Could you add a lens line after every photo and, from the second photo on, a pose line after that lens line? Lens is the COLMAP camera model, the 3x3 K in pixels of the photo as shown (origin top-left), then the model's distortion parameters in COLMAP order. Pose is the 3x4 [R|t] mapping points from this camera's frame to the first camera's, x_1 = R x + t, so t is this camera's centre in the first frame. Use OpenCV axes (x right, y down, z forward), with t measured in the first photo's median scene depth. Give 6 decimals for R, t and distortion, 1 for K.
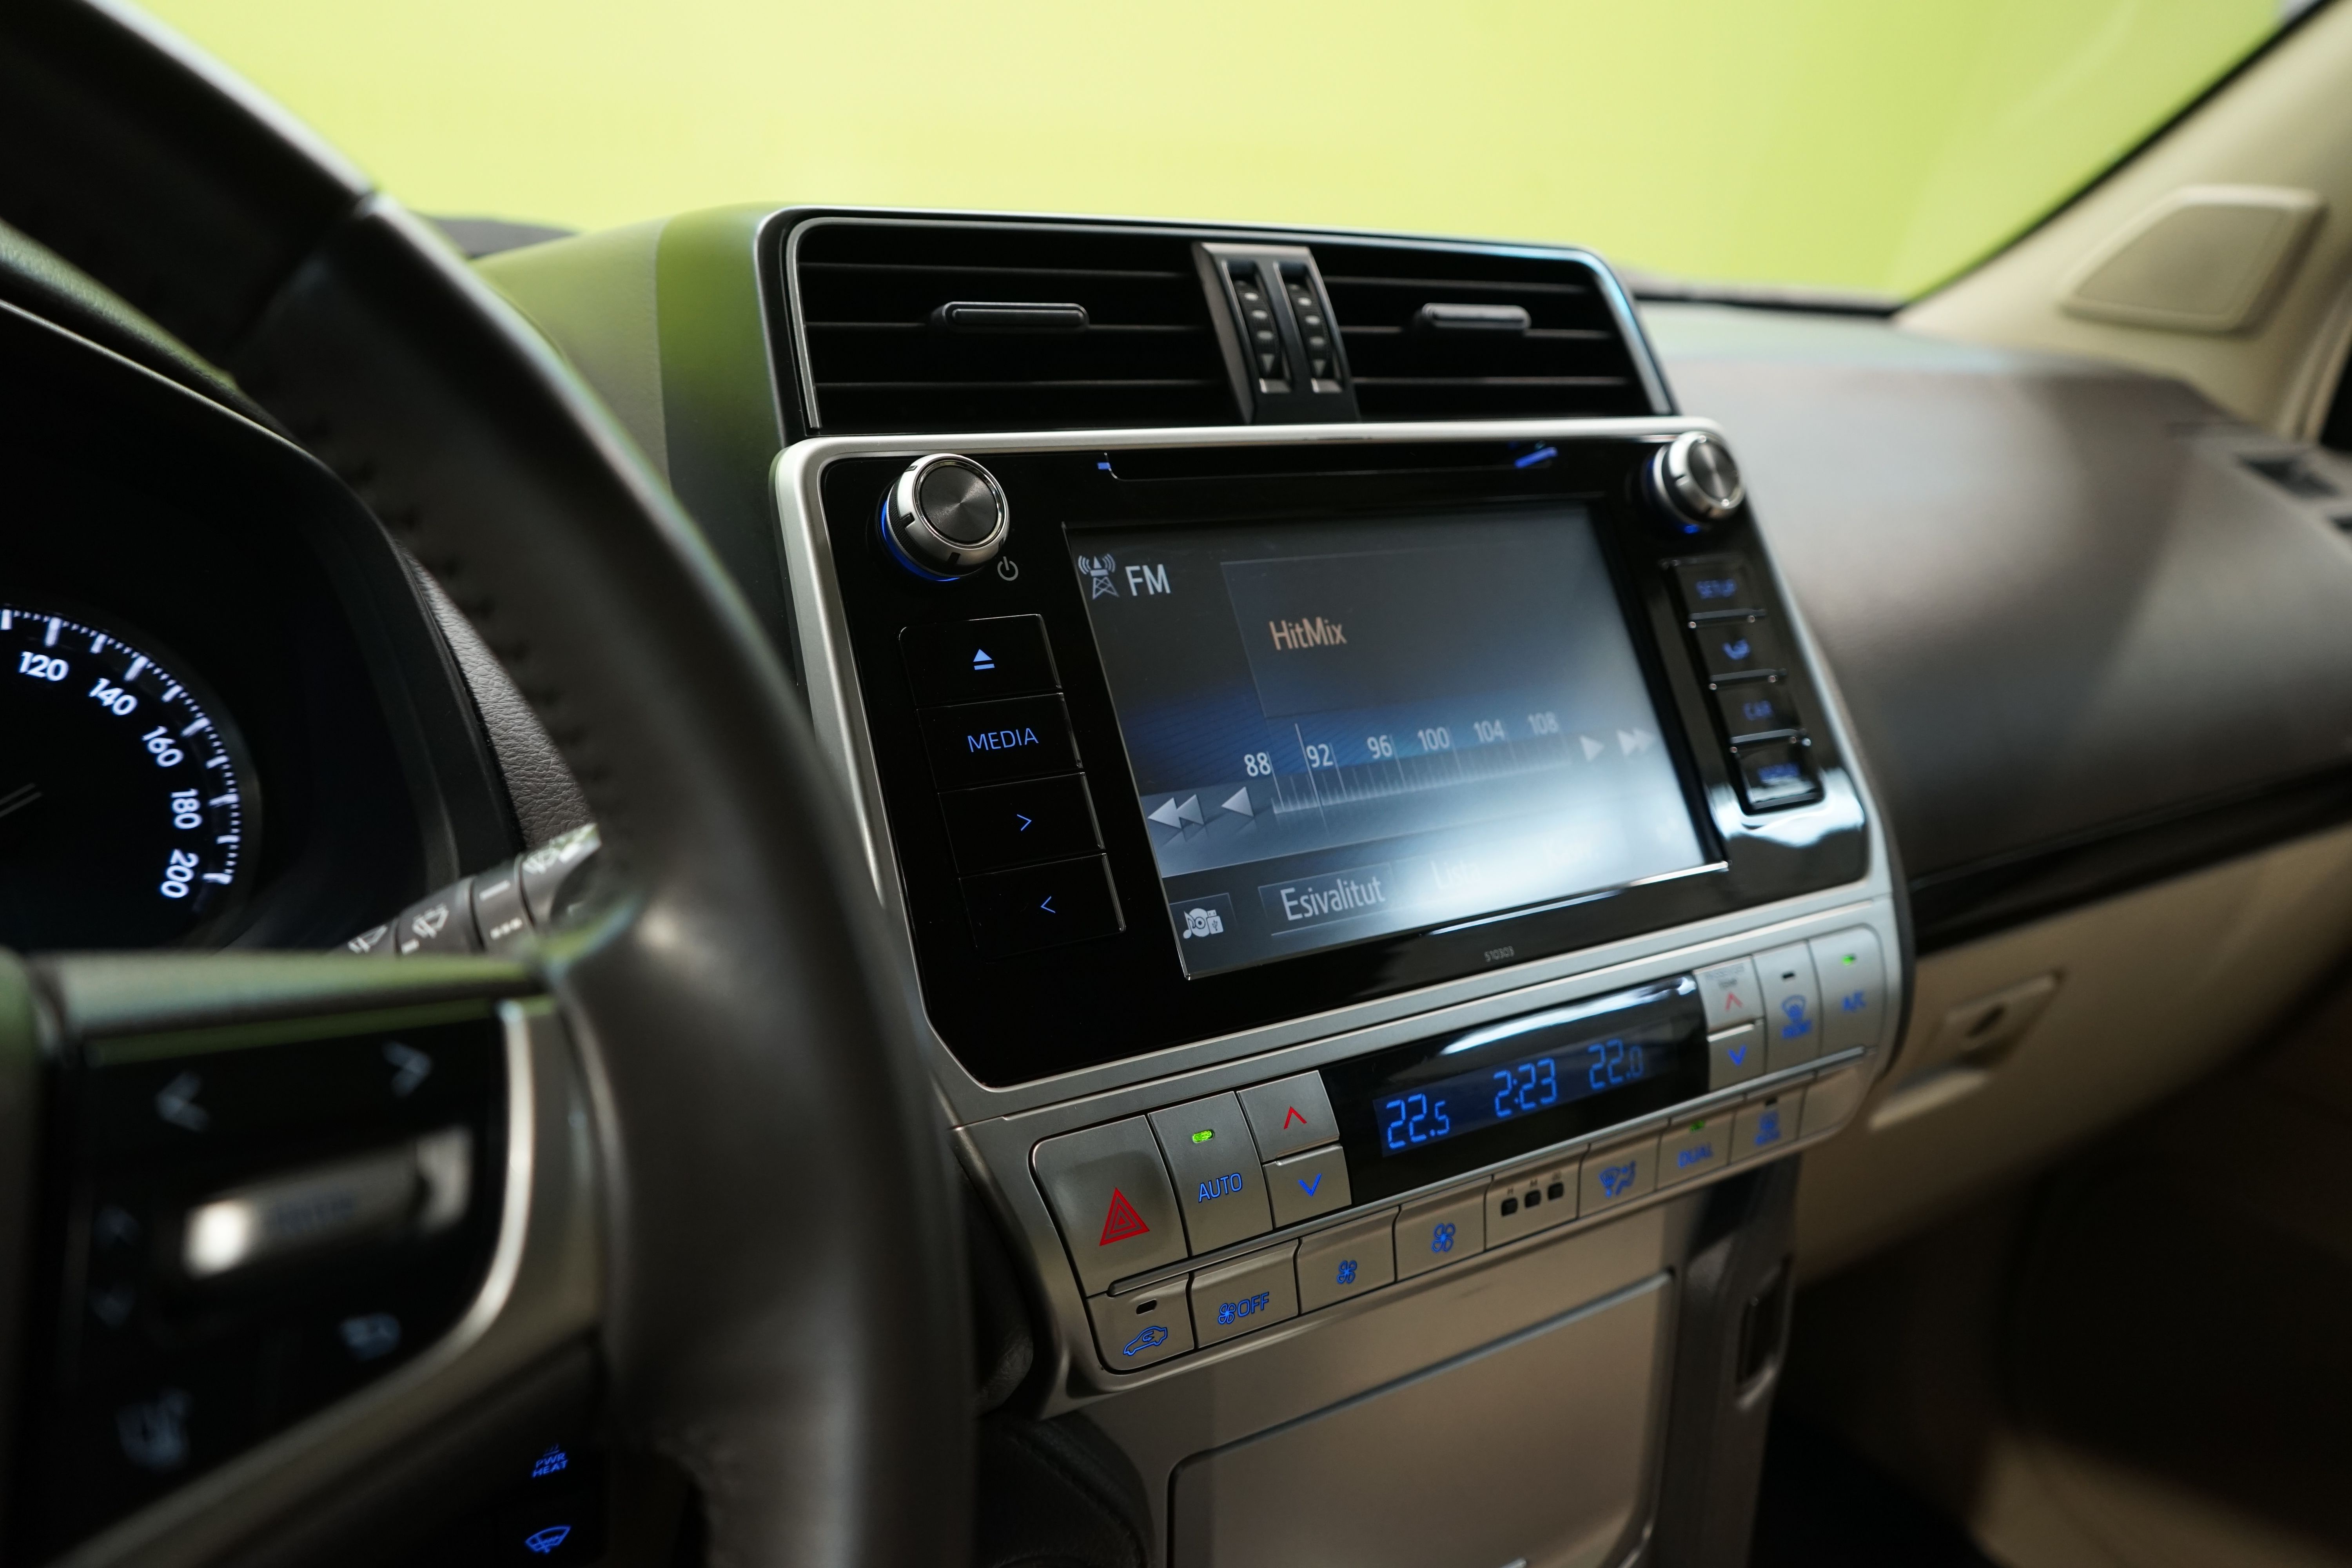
lens RADIAL K [[1930.7, 0, 1176.0], [0, 1930.7, 784.0], [0, 0, 1]] dist [0.008917, -0.002446]
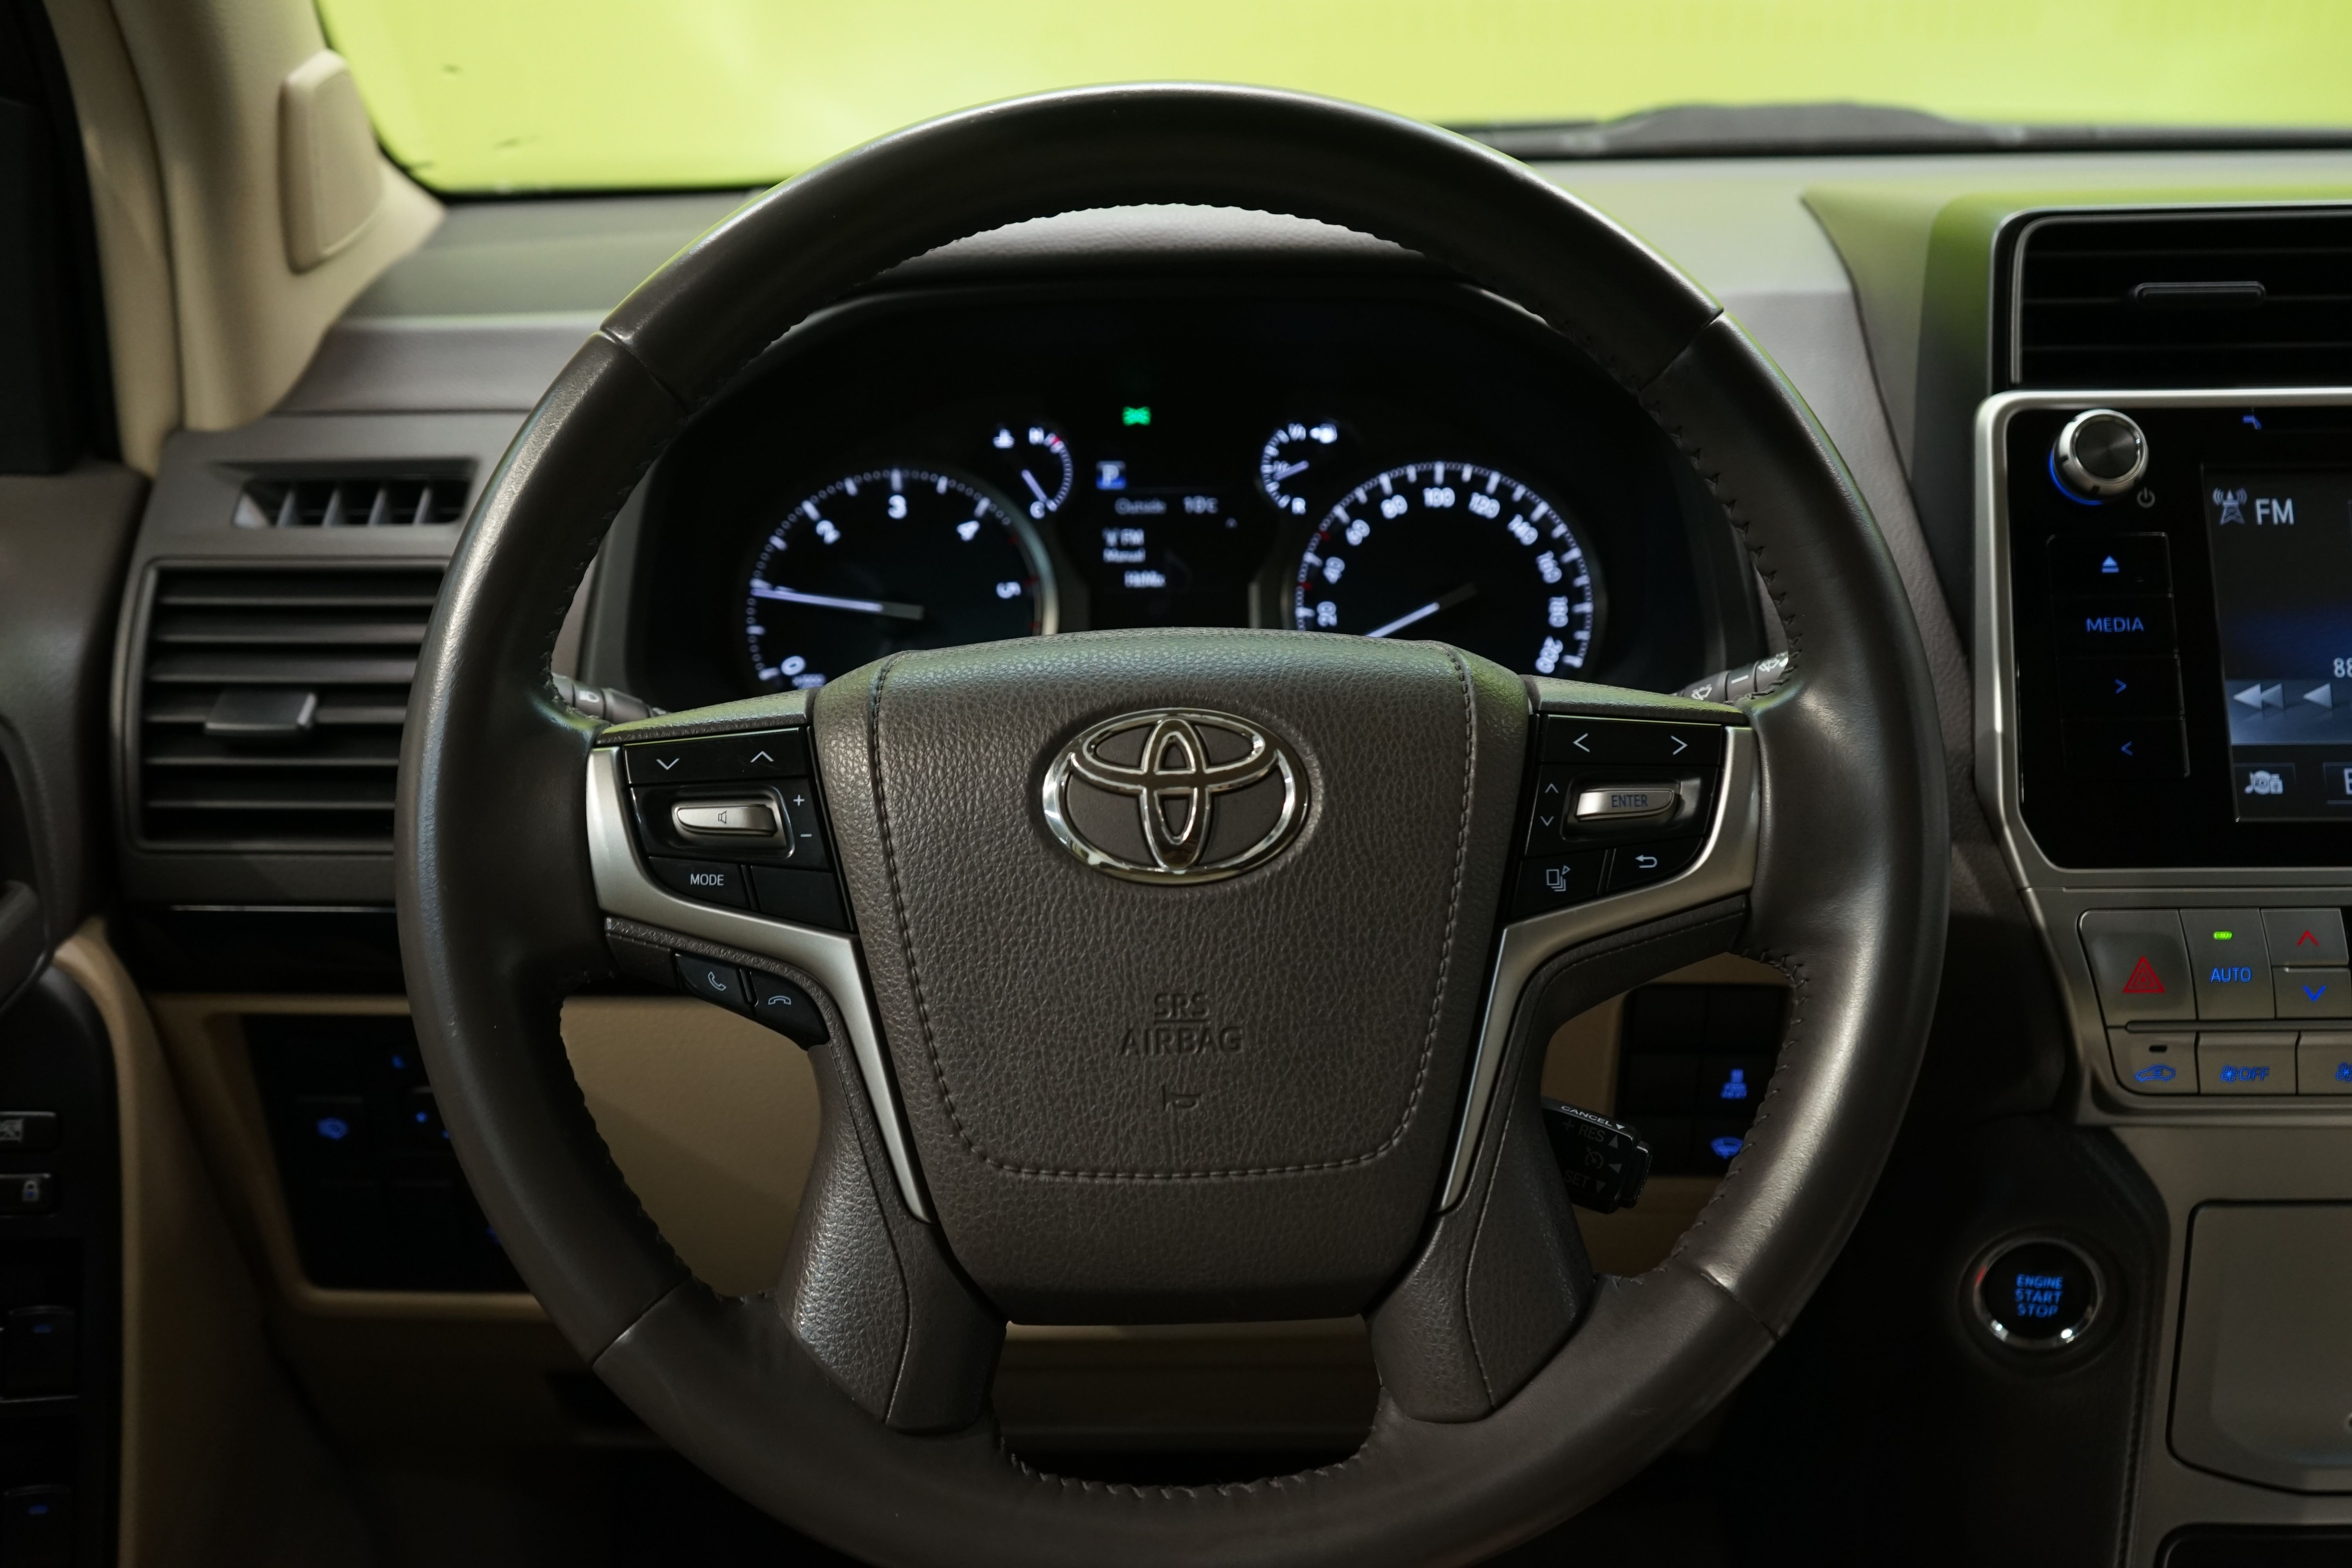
lens RADIAL K [[2775.1, 0, 1176.0], [0, 2775.1, 784.0], [0, 0, 1]] dist [0.003203, 0.023961]
pose [[0.834099, 0.139977, -0.533559, 0.398558], [-0.112052, 0.990096, 0.084580, -0.003060], [0.540114, -0.010762, 0.841523, -0.958560]]
